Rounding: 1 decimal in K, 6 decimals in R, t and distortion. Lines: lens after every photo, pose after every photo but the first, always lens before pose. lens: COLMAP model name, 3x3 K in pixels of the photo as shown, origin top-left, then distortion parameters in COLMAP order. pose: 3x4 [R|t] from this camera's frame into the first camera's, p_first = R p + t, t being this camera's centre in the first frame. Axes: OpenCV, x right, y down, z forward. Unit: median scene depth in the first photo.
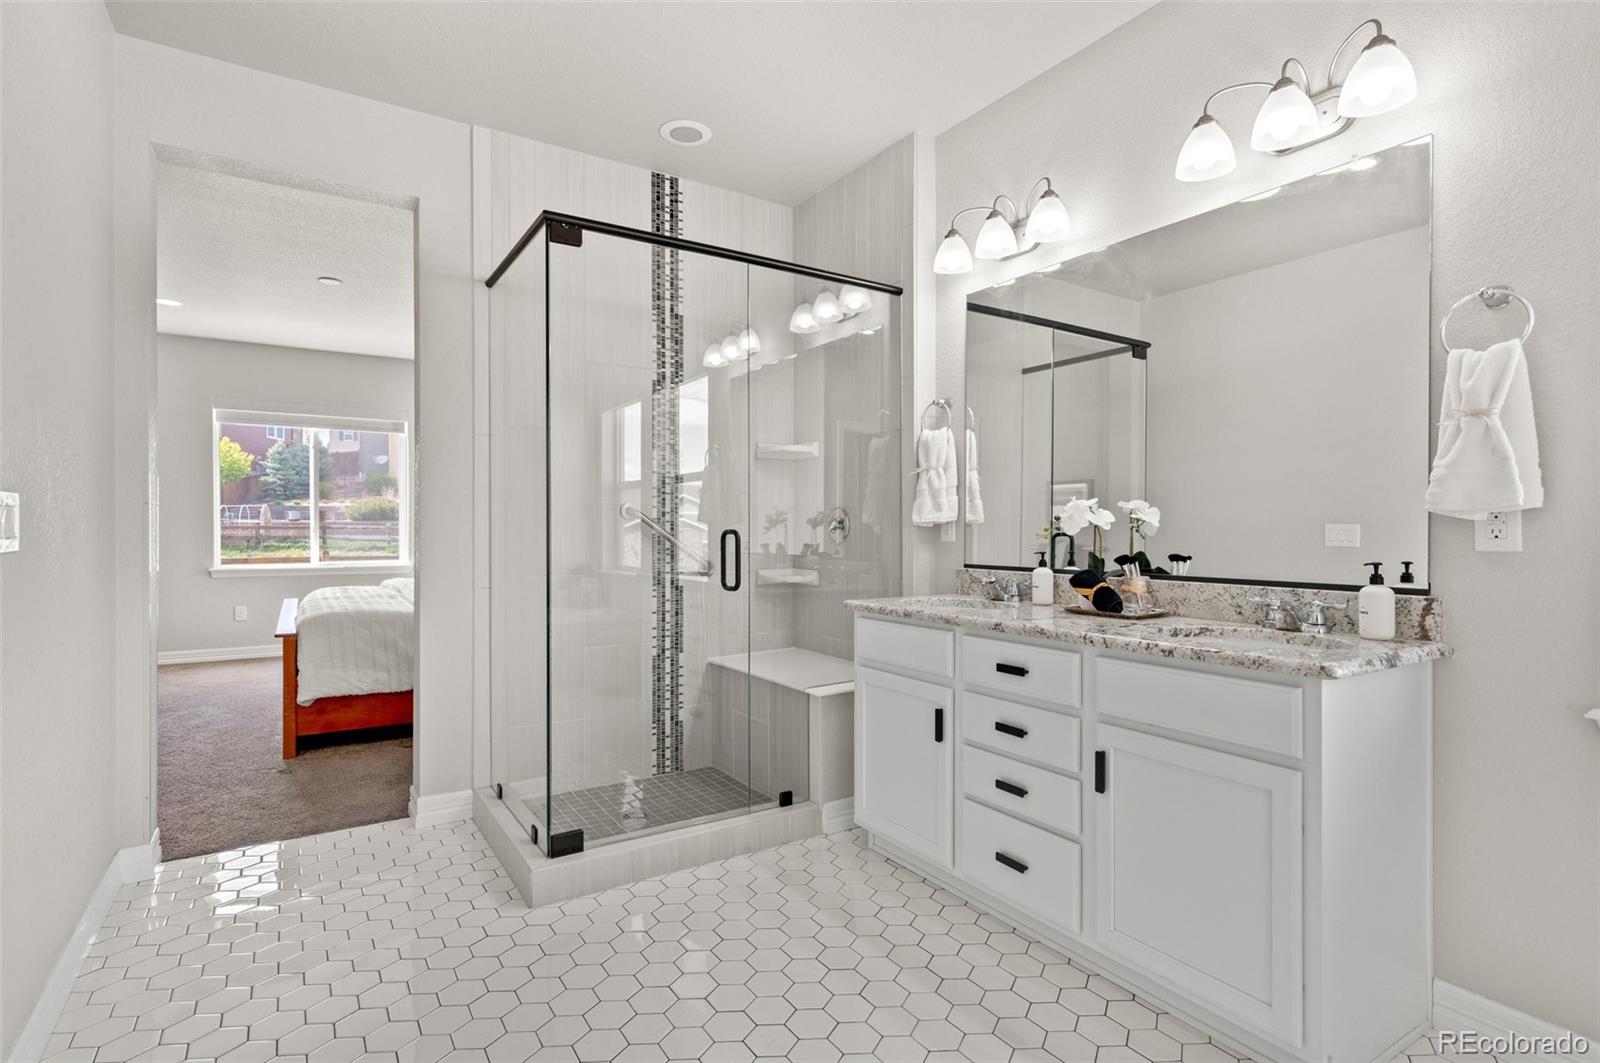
lens RADIAL K [[782.9, 0, 797.4], [0, 782.9, 532.4], [0, 0, 1]] dist [-0.000894, -0.003029]
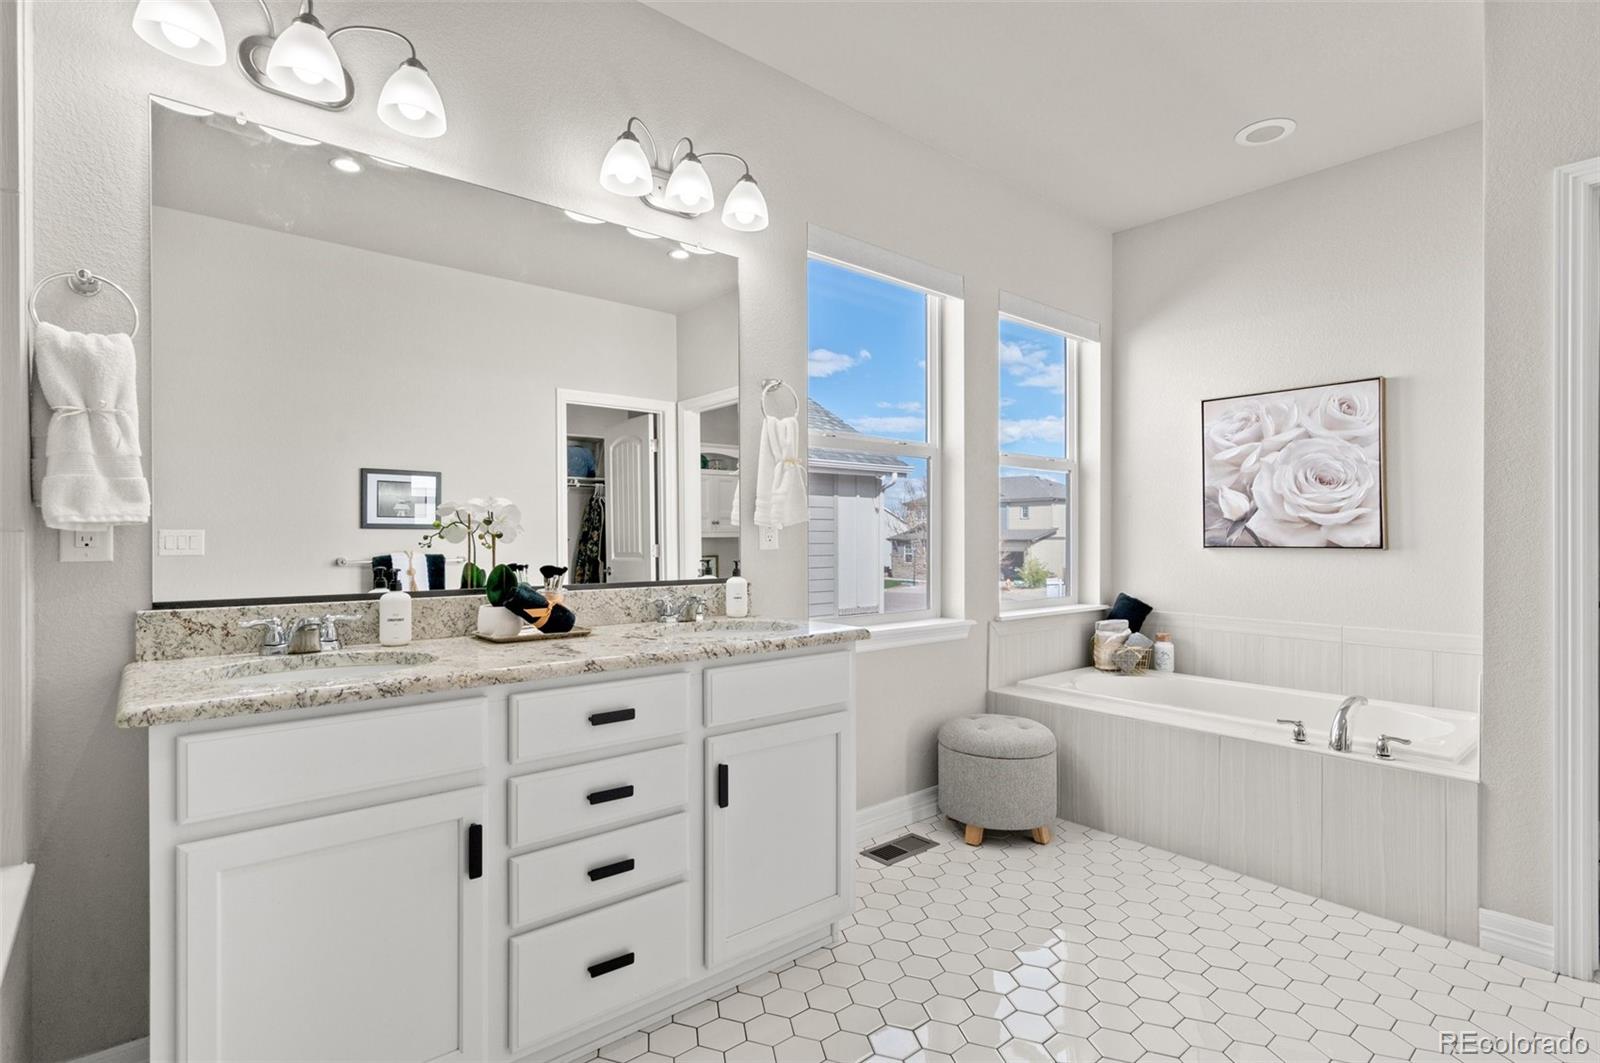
lens RADIAL K [[782.9, 0, 789.2], [0, 782.9, 540.0], [0, 0, 1]] dist [-0.000894, -0.003029]
pose [[-0.124984, -0.006293, 0.992139, -0.563862], [0.006556, 0.999953, 0.007168, -0.004921], [-0.992137, 0.007400, -0.124937, 1.001171]]
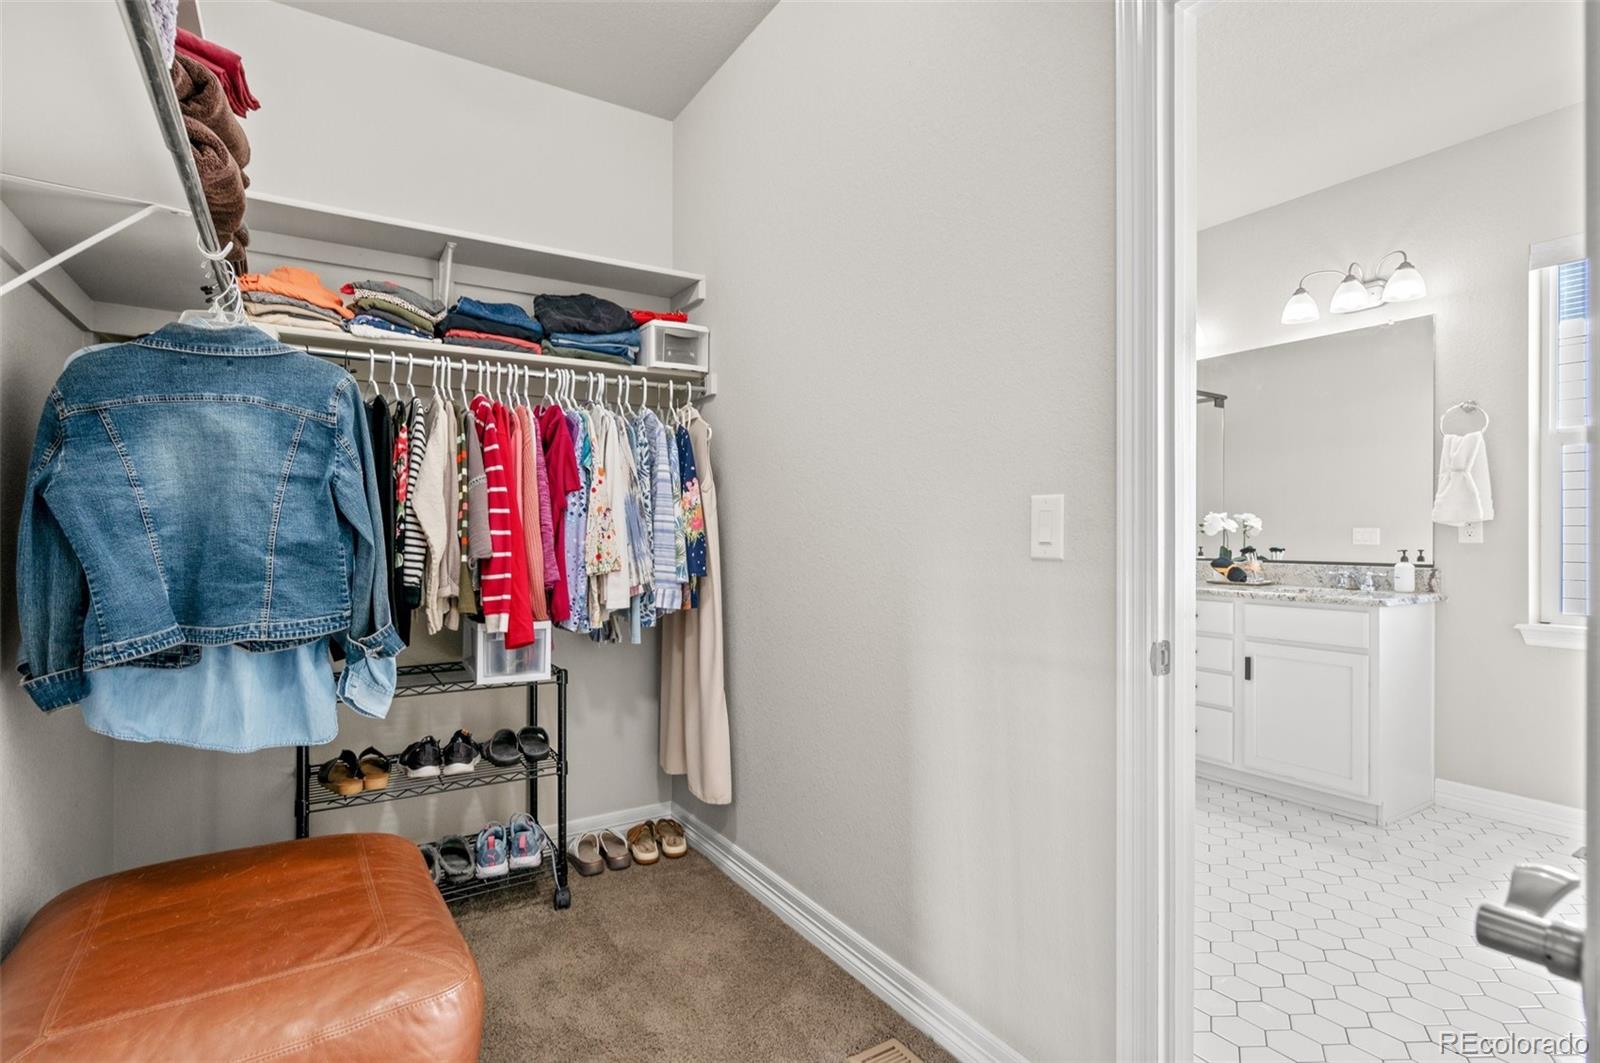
lens RADIAL K [[782.9, 0, 792.8], [0, 782.9, 534.6], [0, 0, 1]] dist [-0.000894, -0.003029]
pose [[0.999988, -0.001496, -0.004731, -0.616567], [0.001483, 0.999995, -0.002647, 0.005374], [0.004735, 0.002640, 0.999985, -0.755221]]
